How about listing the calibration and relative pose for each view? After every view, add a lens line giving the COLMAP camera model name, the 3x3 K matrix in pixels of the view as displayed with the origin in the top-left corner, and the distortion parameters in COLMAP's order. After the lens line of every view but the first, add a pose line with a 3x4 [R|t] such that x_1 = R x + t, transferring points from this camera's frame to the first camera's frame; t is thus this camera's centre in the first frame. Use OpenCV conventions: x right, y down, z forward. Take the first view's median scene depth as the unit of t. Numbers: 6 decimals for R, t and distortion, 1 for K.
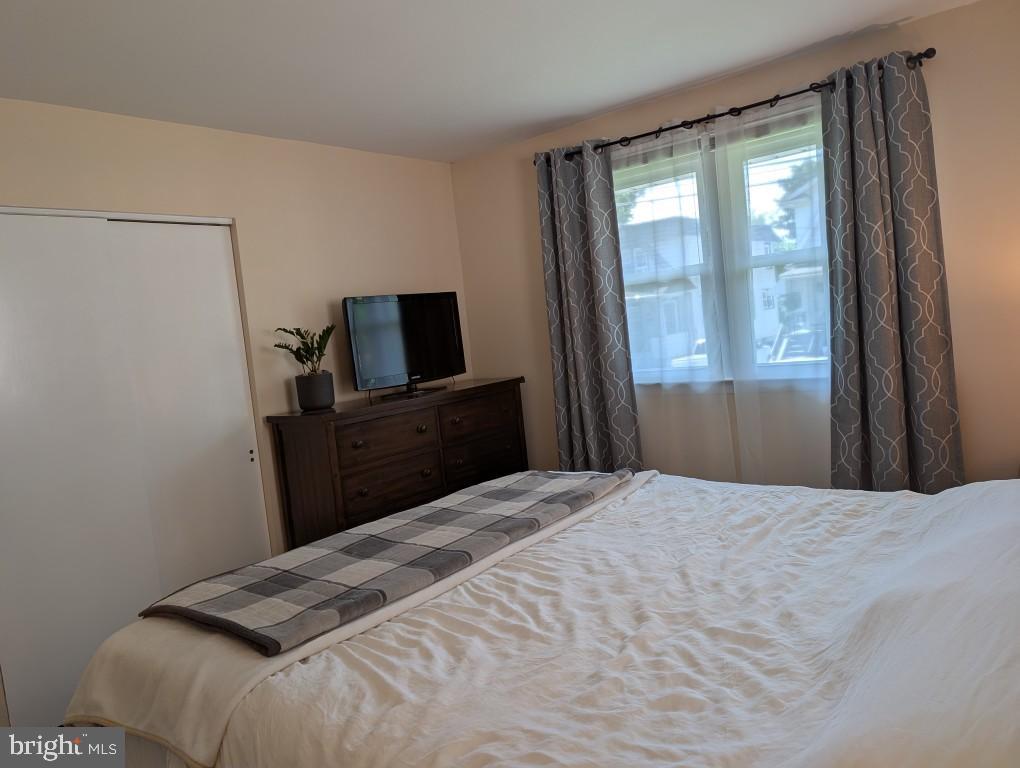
lens RADIAL K [[726.1, 0, 510.0], [0, 726.1, 384.0], [0, 0, 1]] dist [0.011742, -0.000406]
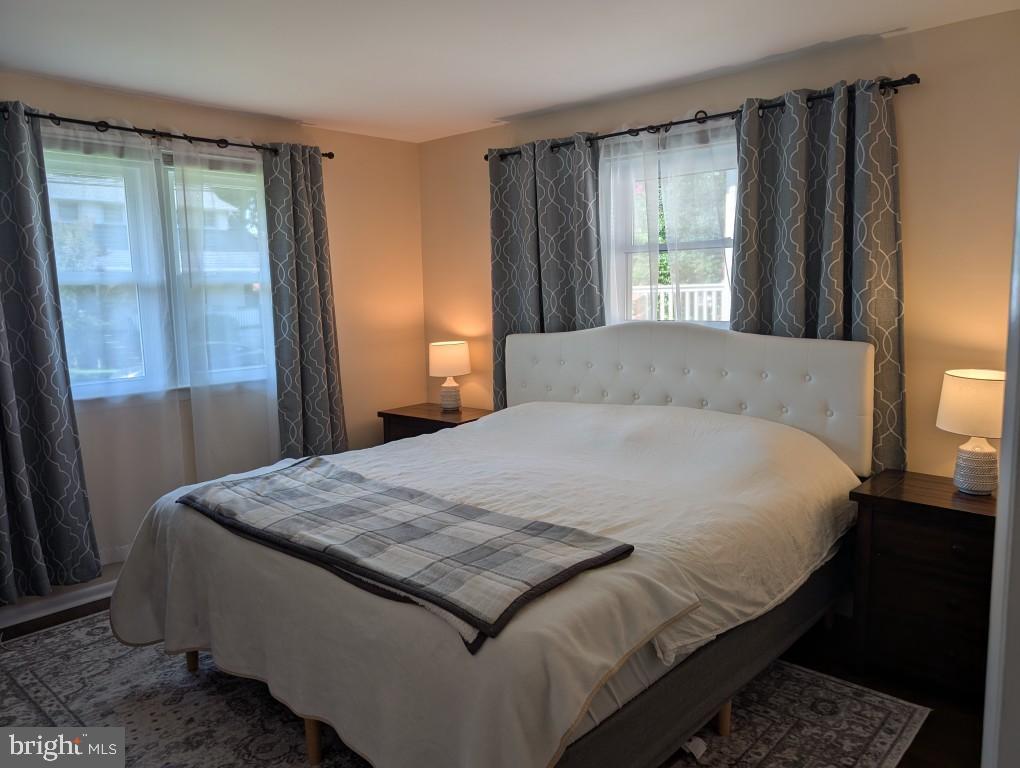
lens RADIAL K [[726.1, 0, 510.0], [0, 726.1, 384.0], [0, 0, 1]] dist [0.011742, -0.000406]
pose [[0.070744, -0.035406, 0.996866, -0.722254], [0.085253, 0.995928, 0.029323, -0.000709], [-0.993845, 0.082911, 0.073474, 0.455785]]
